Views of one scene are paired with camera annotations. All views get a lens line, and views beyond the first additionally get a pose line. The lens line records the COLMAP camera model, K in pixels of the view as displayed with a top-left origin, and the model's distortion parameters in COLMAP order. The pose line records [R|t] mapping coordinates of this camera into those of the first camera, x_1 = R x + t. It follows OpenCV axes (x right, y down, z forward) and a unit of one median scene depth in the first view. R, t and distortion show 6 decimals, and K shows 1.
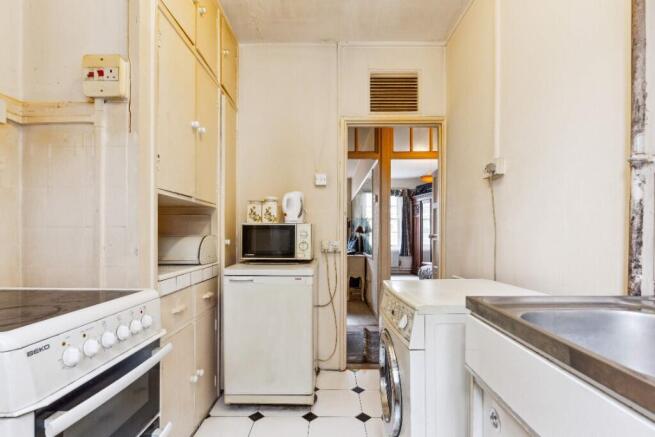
lens RADIAL K [[299.4, 0, 325.2], [0, 299.4, 221.6], [0, 0, 1]] dist [-0.010736, -0.000026]
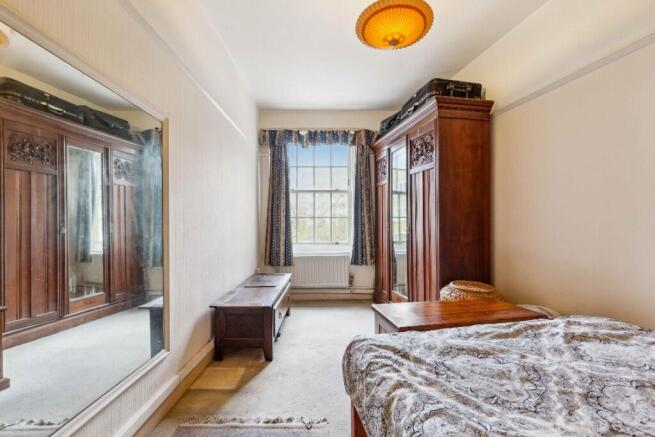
lens RADIAL K [[299.4, 0, 330.4], [0, 299.4, 225.3], [0, 0, 1]] dist [-0.010736, -0.000026]
pose [[0.999683, -0.007928, 0.023891, 0.205094], [0.007896, 0.999968, 0.001434, 0.048767], [-0.023902, -0.001245, 0.999714, 0.508185]]
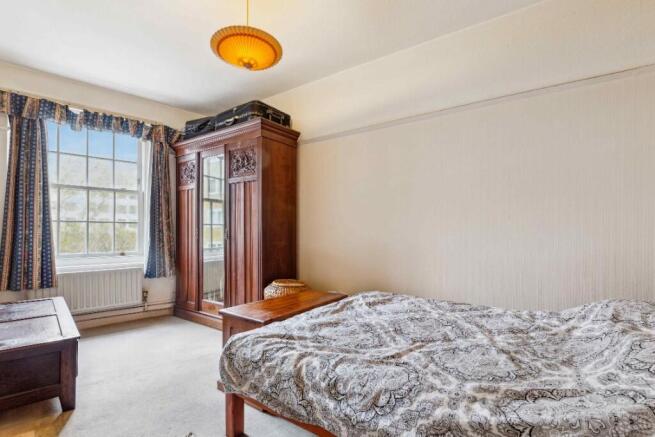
lens RADIAL K [[299.4, 0, 340.0], [0, 299.4, 229.7], [0, 0, 1]] dist [-0.010736, -0.000026]
pose [[0.707964, 0.002840, 0.706242, 0.147607], [0.001558, 0.999983, -0.005583, 0.048941], [-0.706246, 0.005053, 0.707948, 0.504745]]
